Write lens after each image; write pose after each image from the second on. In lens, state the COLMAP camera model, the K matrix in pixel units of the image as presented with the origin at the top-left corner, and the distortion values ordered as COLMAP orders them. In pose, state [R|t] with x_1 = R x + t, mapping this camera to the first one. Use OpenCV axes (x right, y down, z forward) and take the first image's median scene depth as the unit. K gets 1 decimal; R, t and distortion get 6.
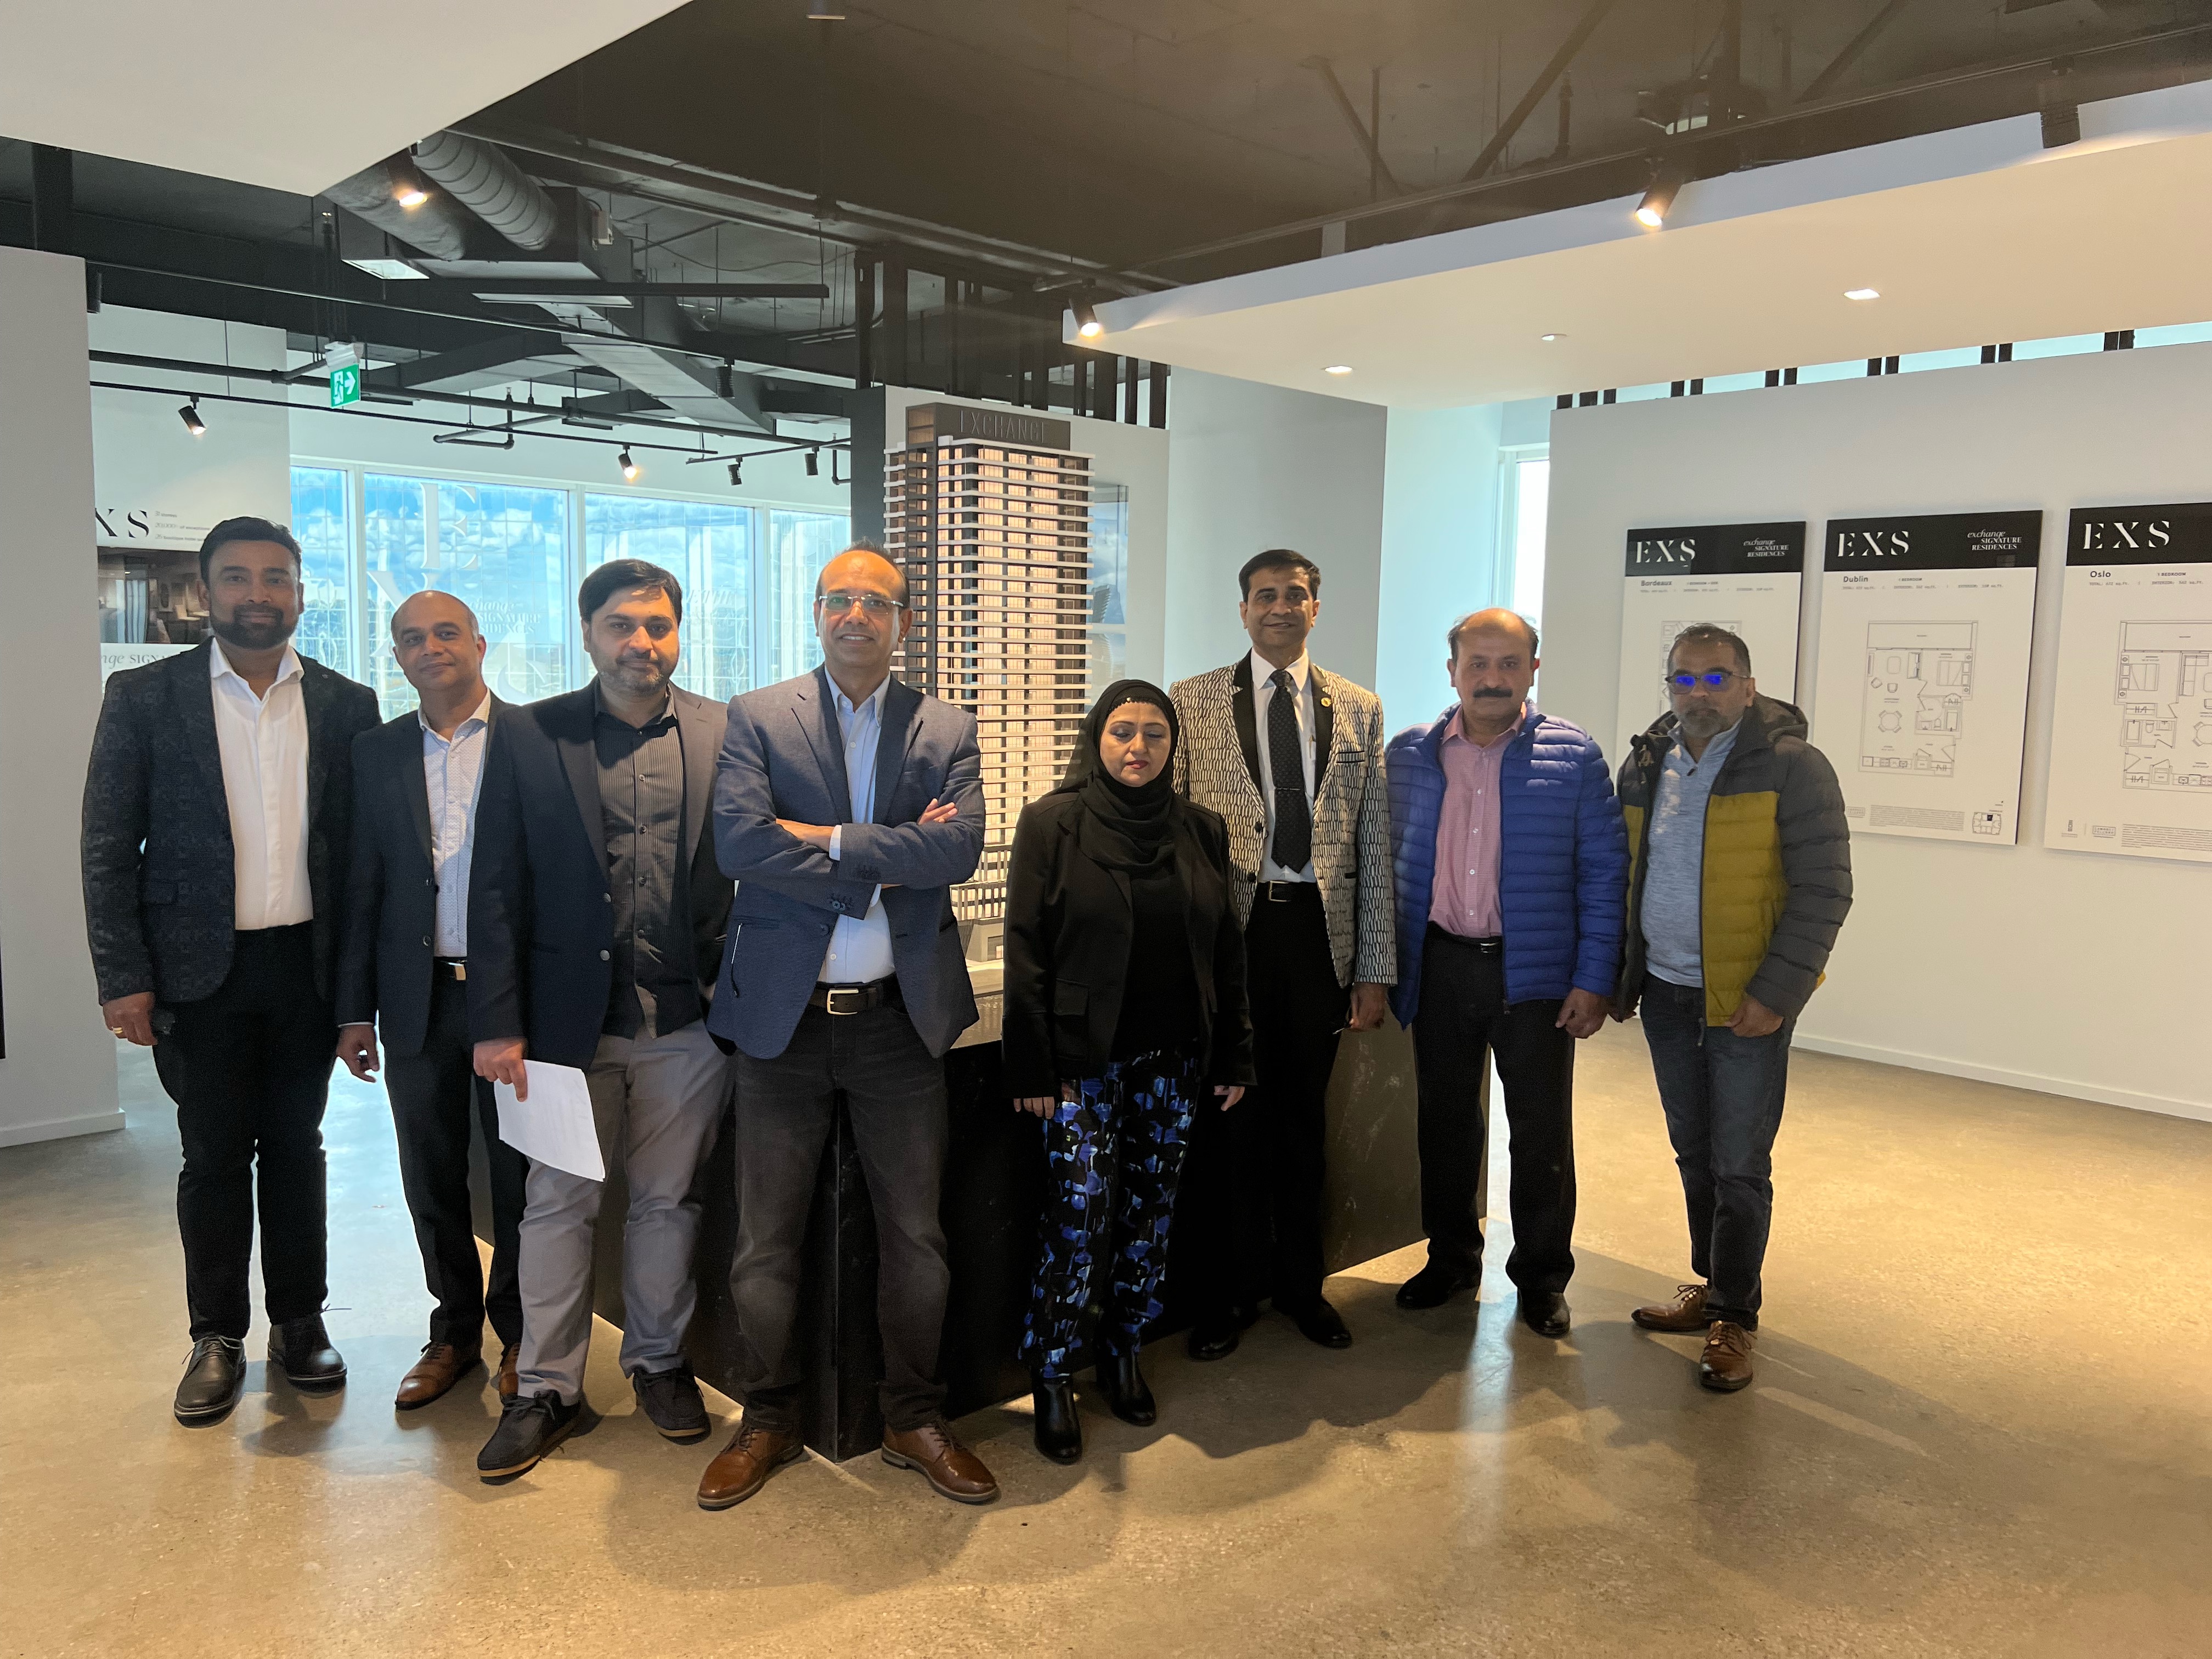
lens RADIAL K [[1647.9, 0, 1106.0], [0, 1647.9, 829.5], [0, 0, 1]] dist [0.006859, 0.000440]
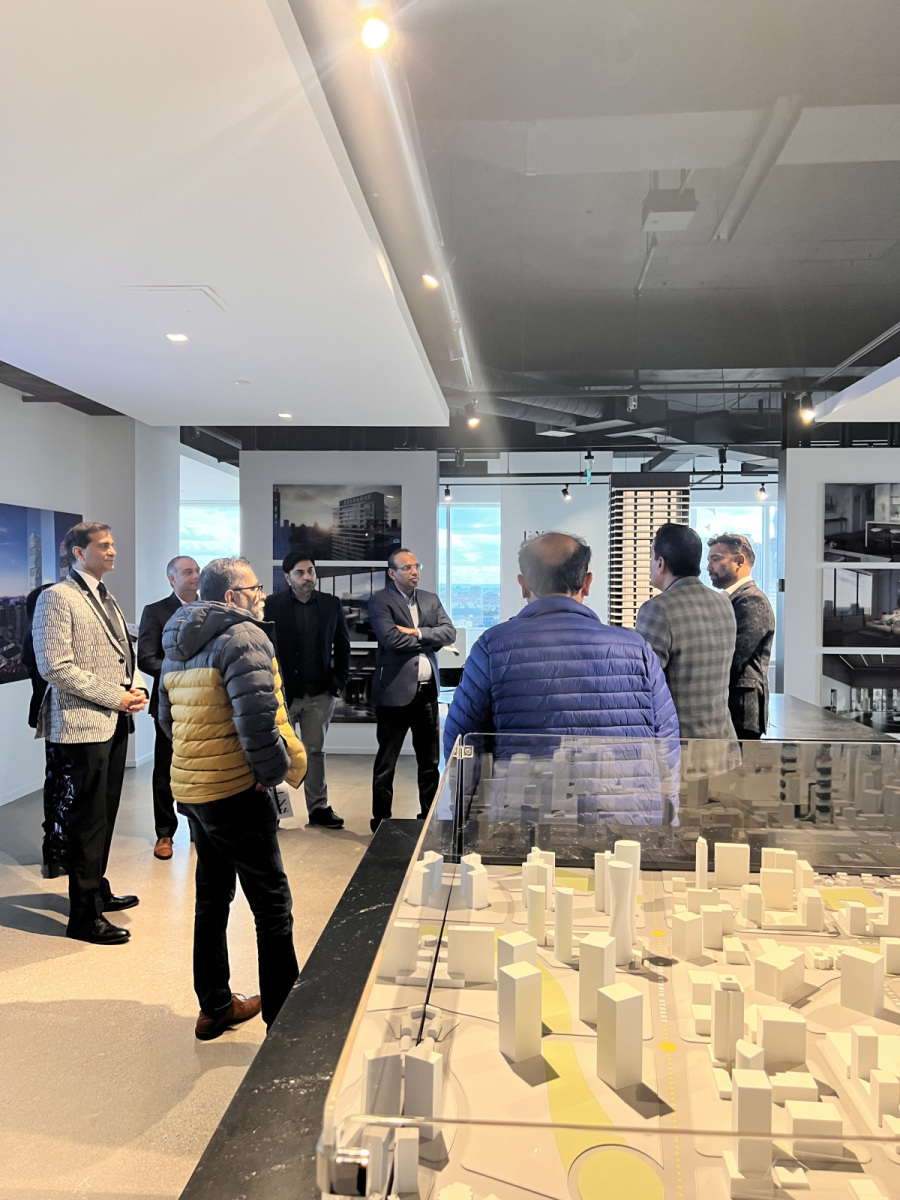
lens RADIAL K [[895.4, 0, 450.0], [0, 895.4, 600.0], [0, 0, 1]] dist [0.004929, -0.006027]
pose [[0.660200, 0.002257, -0.751086, 0.362566], [-0.075077, 0.995186, -0.063002, 0.014367], [0.747328, 0.097983, 0.657191, -0.019833]]
